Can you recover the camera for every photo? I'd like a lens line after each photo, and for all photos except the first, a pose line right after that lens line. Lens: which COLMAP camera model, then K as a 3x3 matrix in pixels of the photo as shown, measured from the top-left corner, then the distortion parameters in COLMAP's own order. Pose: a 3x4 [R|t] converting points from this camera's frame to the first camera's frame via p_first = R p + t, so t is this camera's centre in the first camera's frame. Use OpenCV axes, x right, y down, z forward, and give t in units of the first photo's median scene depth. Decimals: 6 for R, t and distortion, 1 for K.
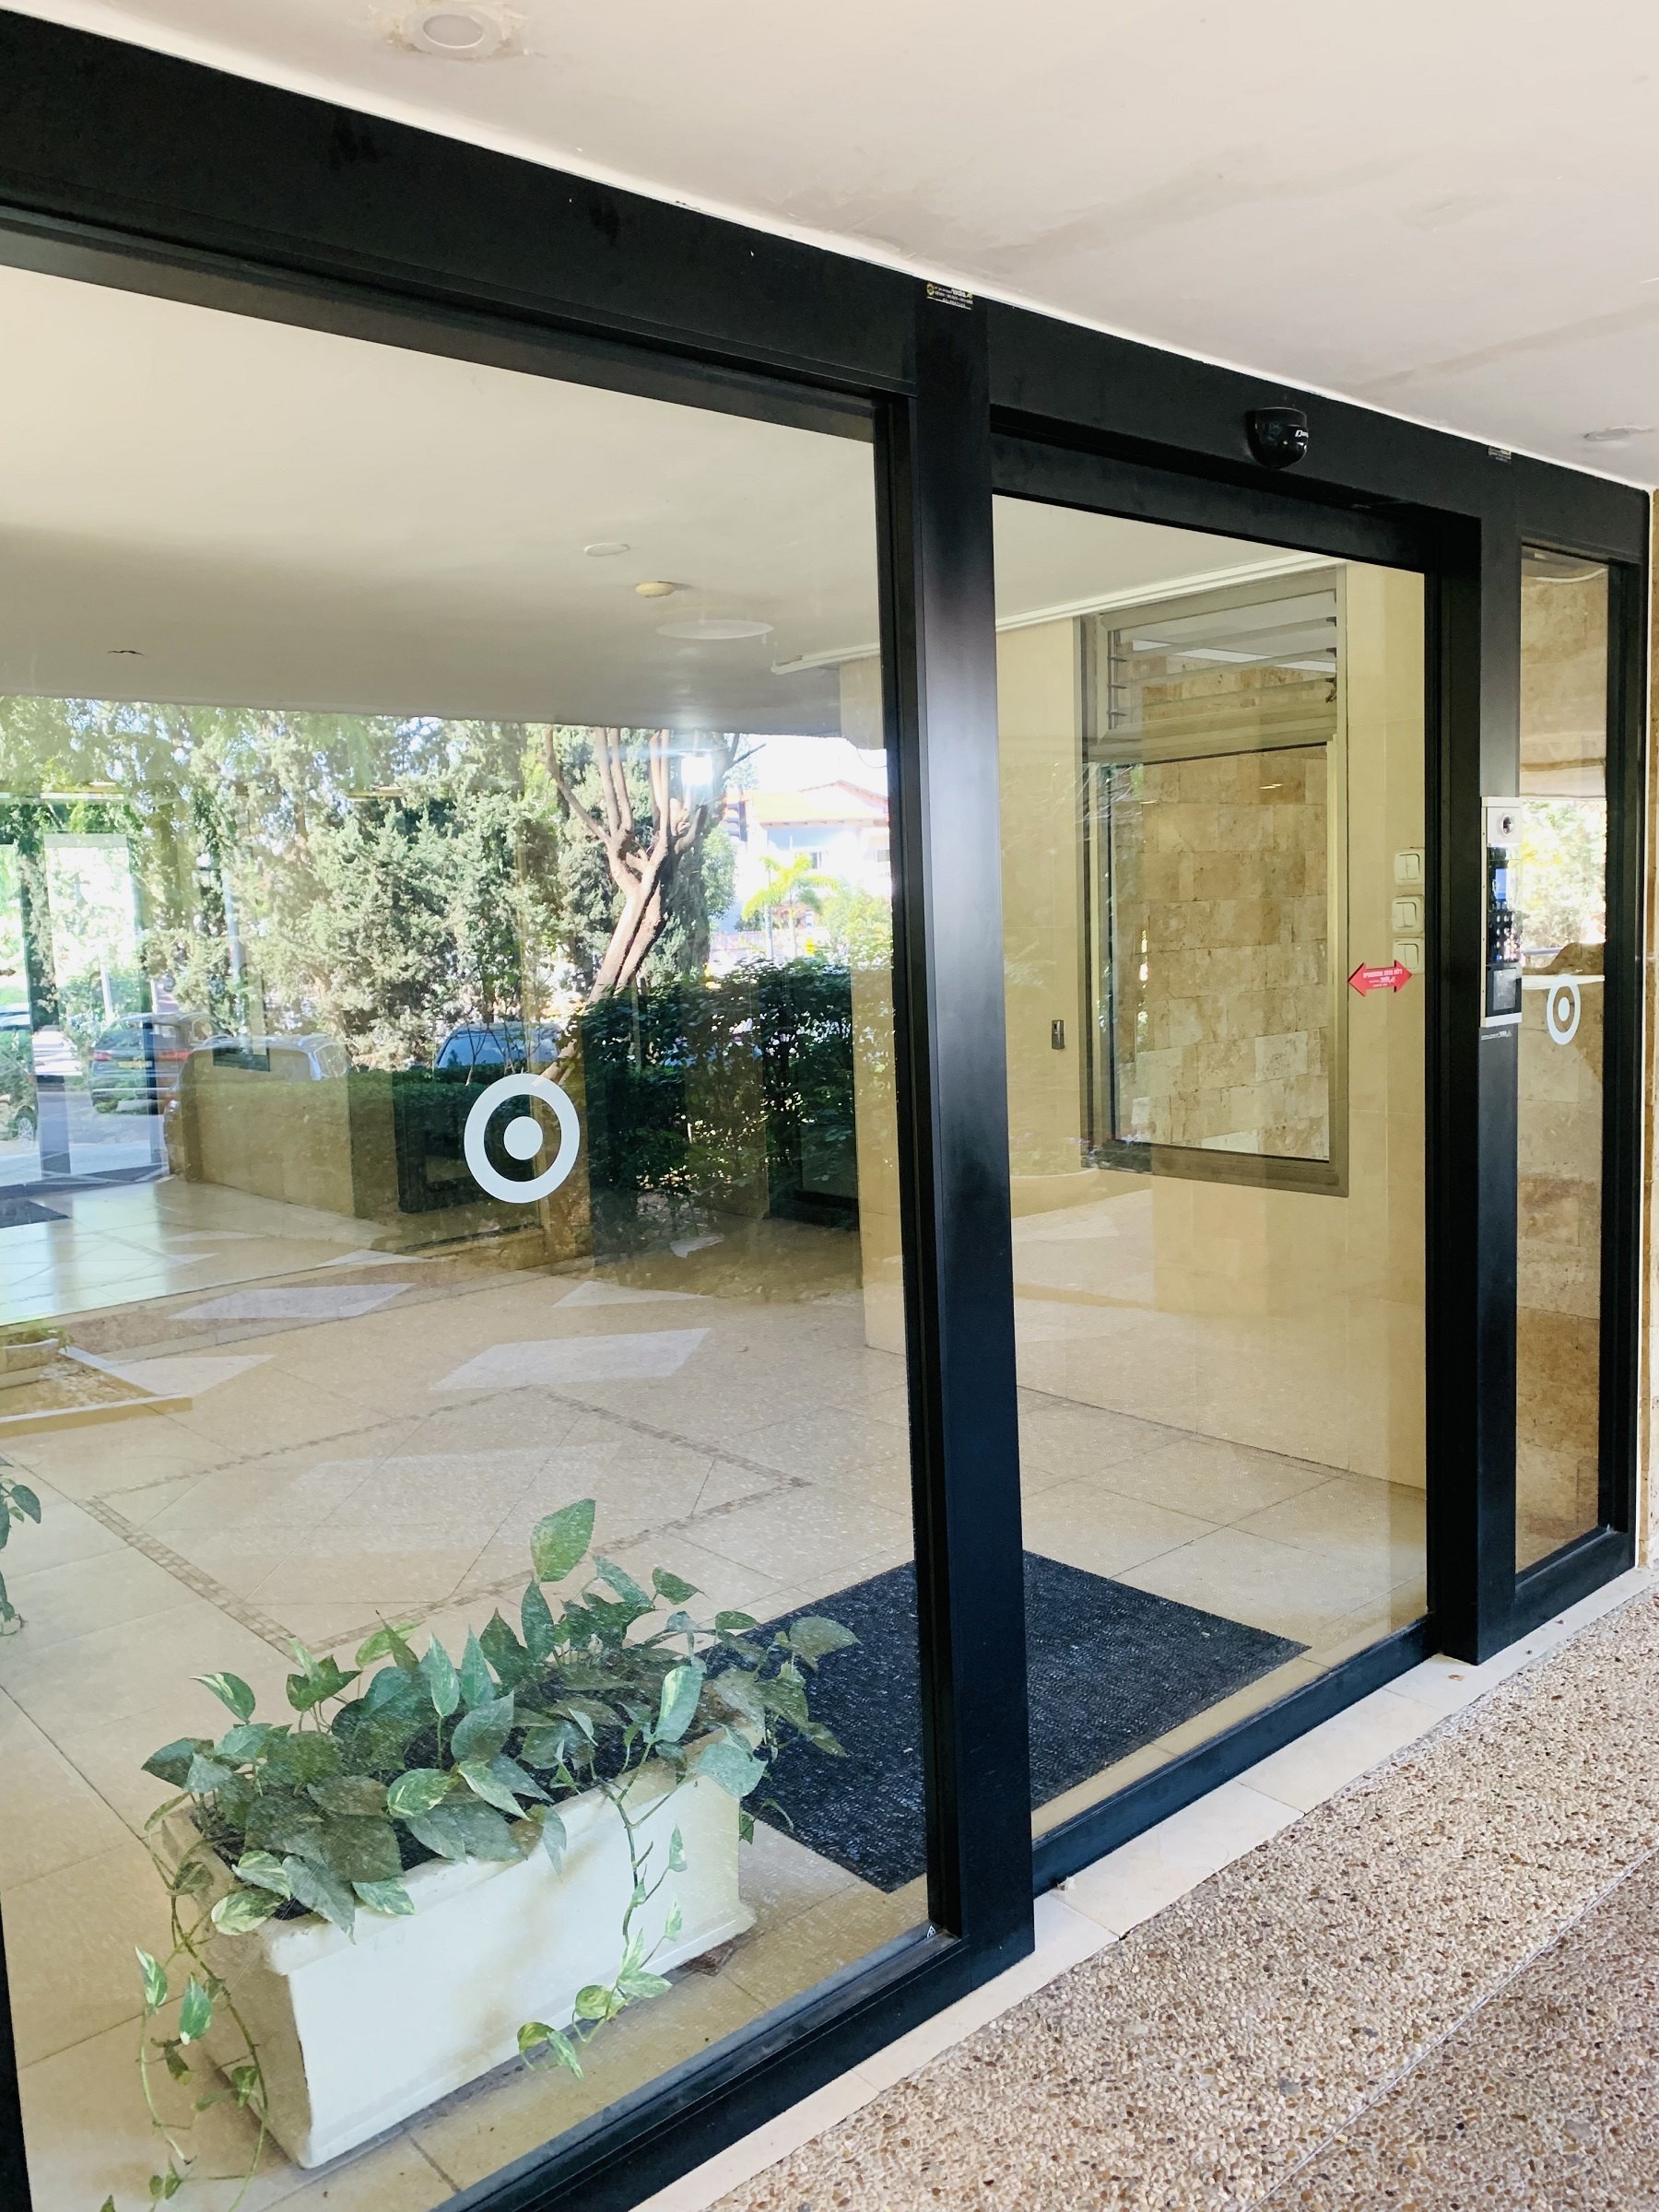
lens RADIAL K [[1686.5, 0, 829.5], [0, 1686.5, 1106.0], [0, 0, 1]] dist [0.044760, -0.051779]
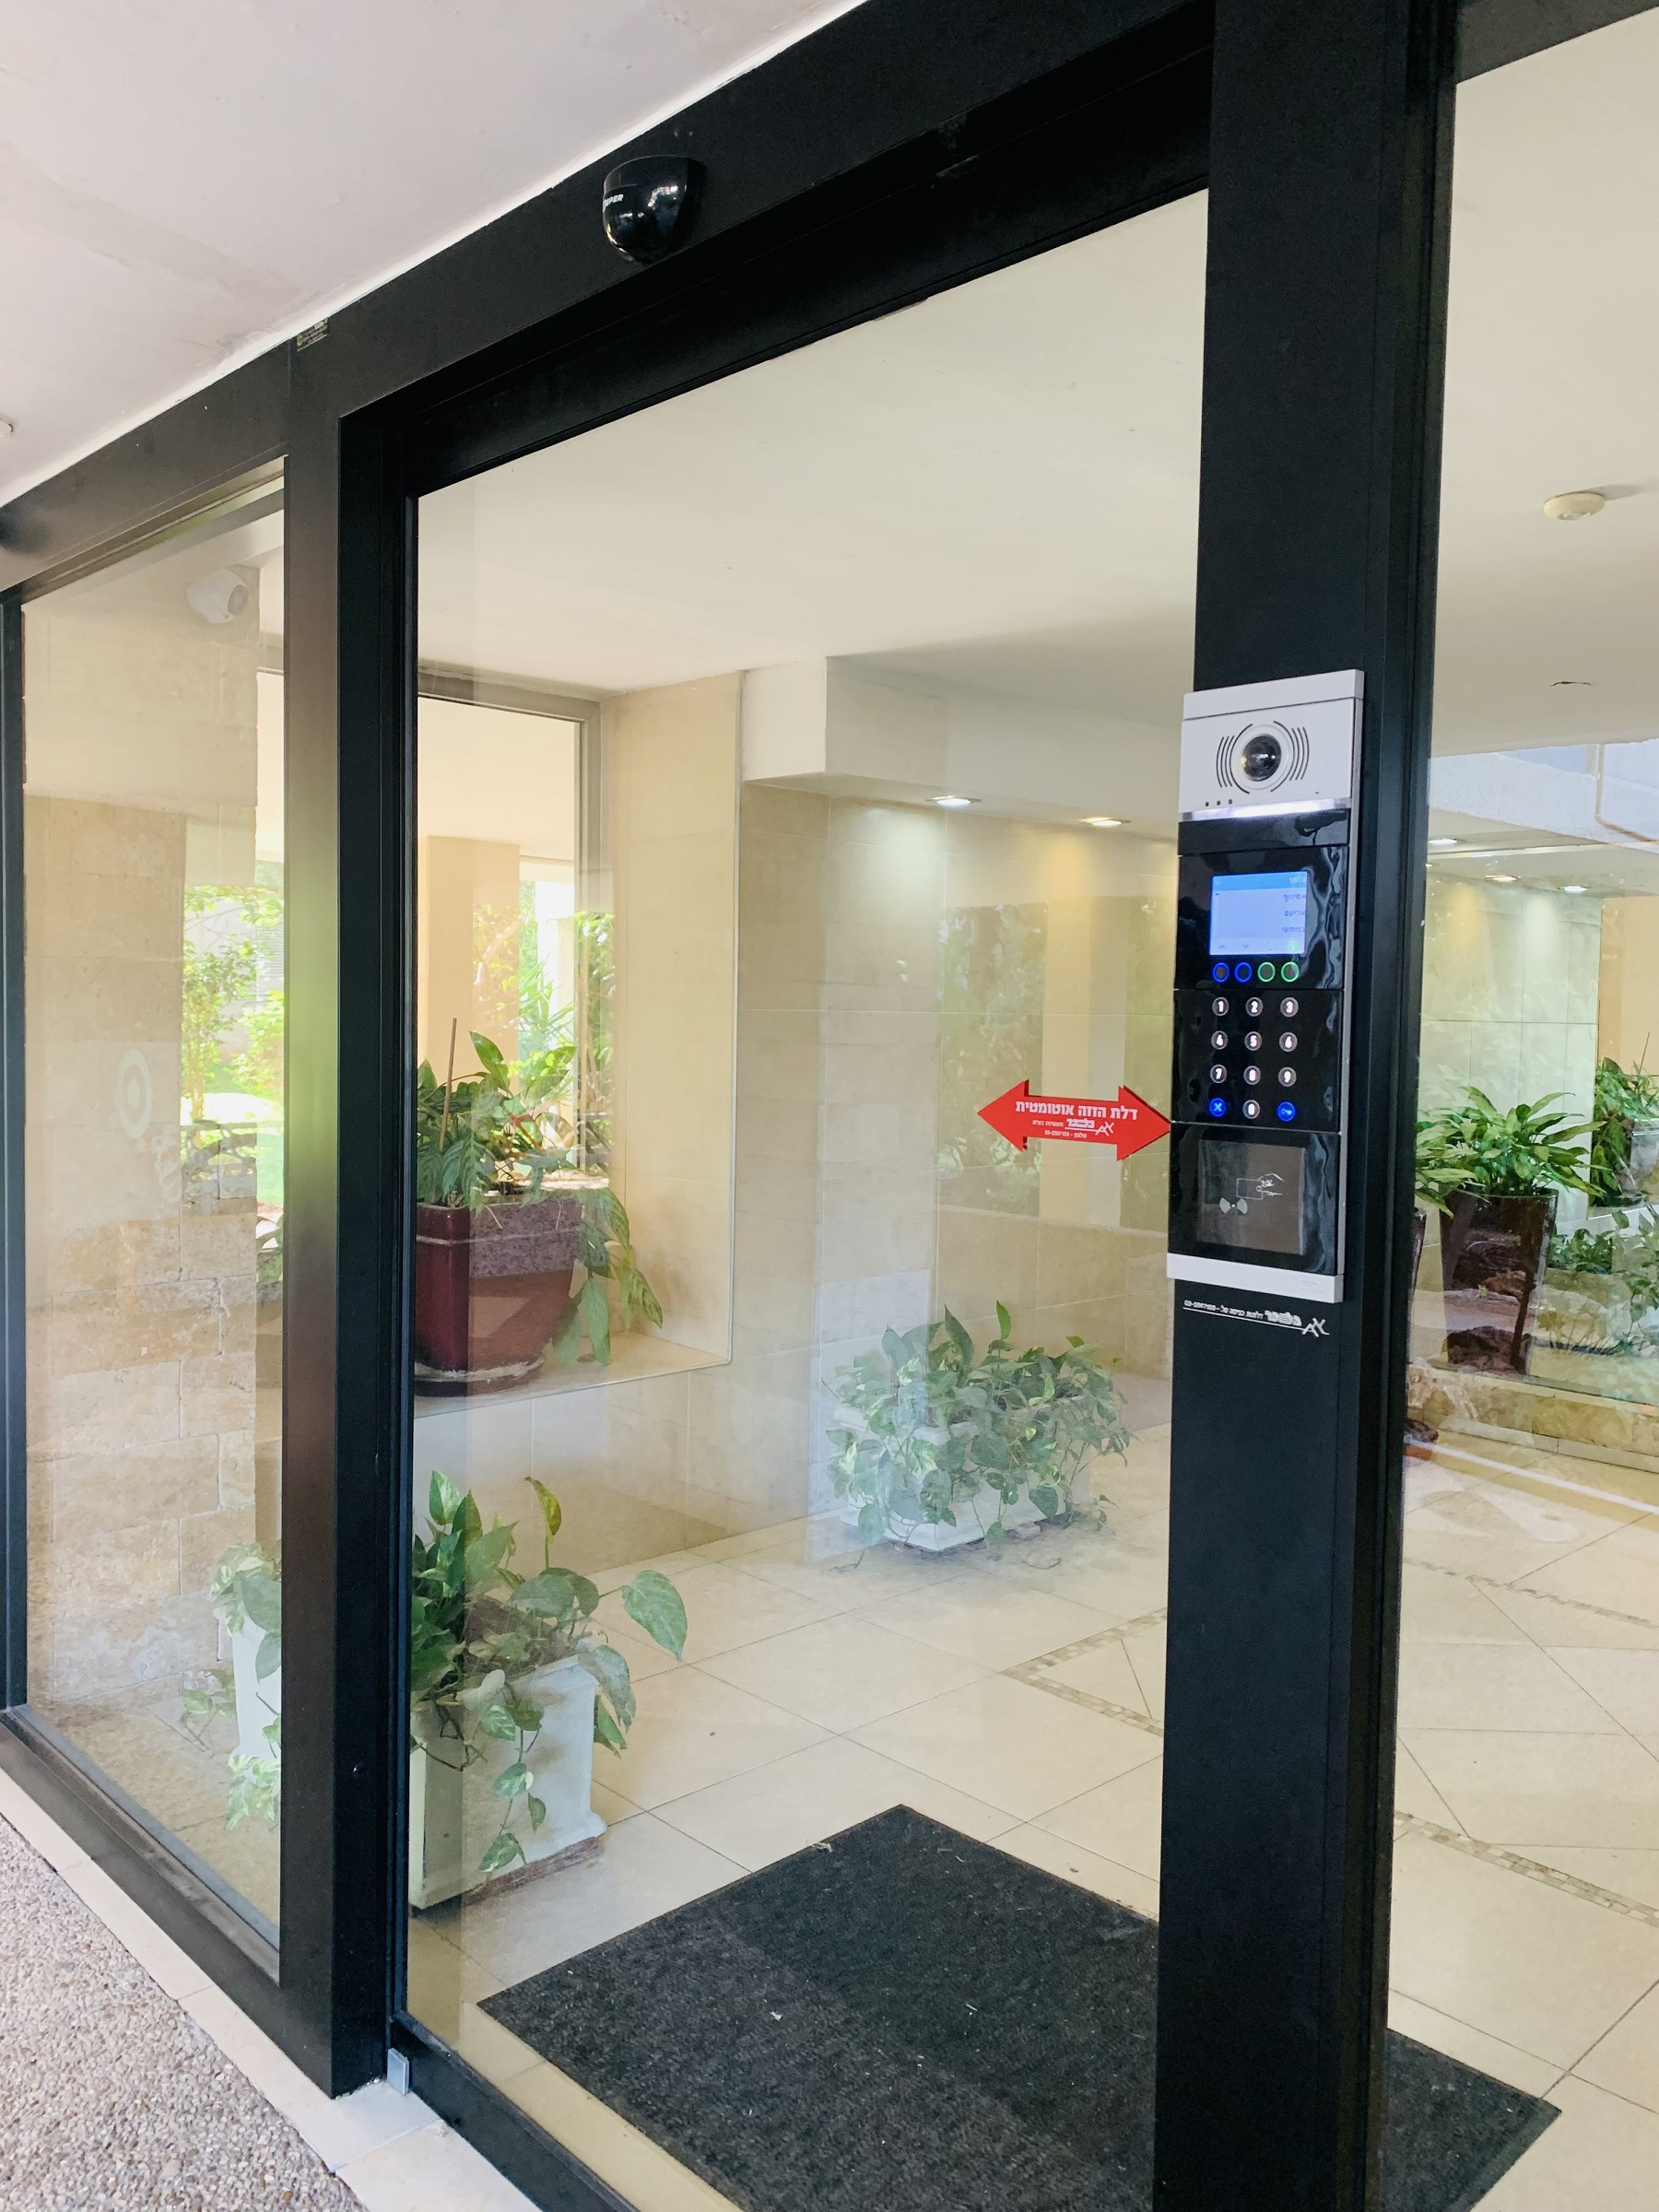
lens RADIAL K [[1686.5, 0, 829.5], [0, 1686.5, 1106.0], [0, 0, 1]] dist [0.044760, -0.051779]
pose [[0.043224, 0.096861, -0.994359, 0.944383], [-0.132453, 0.987059, 0.090392, -0.135826], [0.990246, 0.127799, 0.055494, 1.101435]]
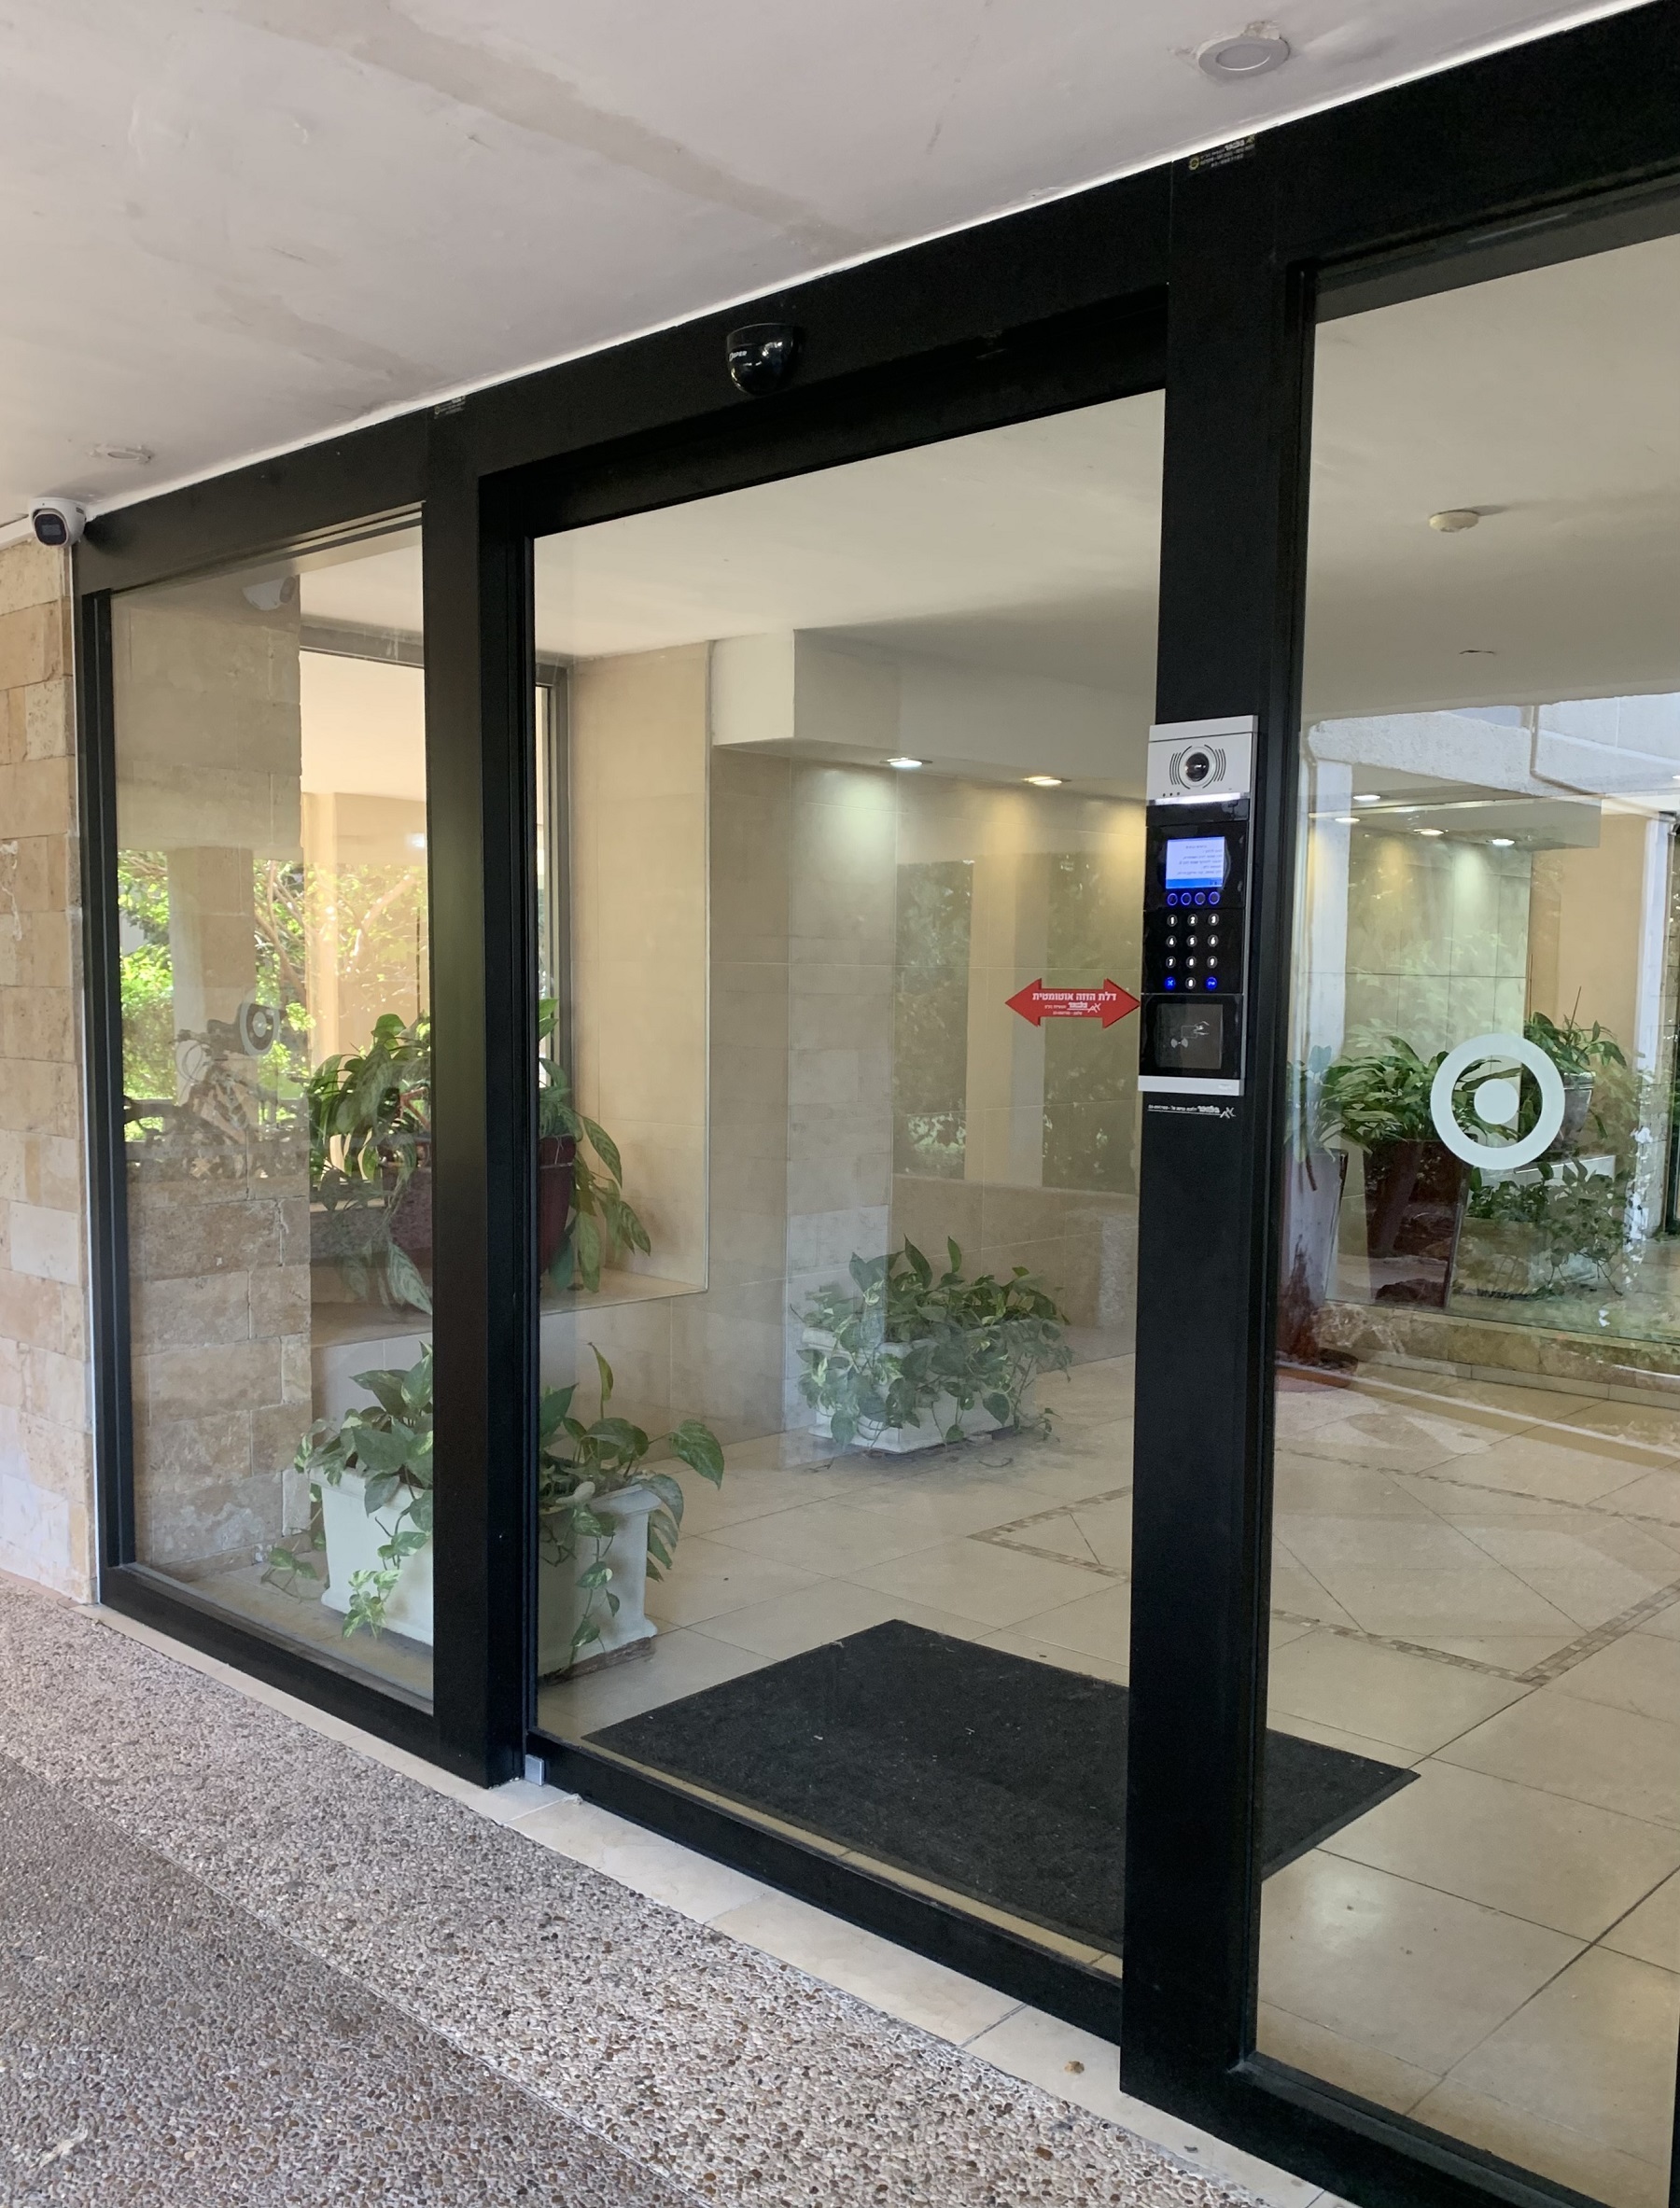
lens RADIAL K [[1905.4, 0, 781.7], [0, 1905.4, 1189.1], [0, 0, 1]] dist [0.140196, -0.373697]
pose [[0.083395, 0.144977, -0.985914, 1.338386], [-0.125288, 0.983035, 0.133956, -0.110218], [0.988609, 0.112352, 0.100144, 0.983648]]
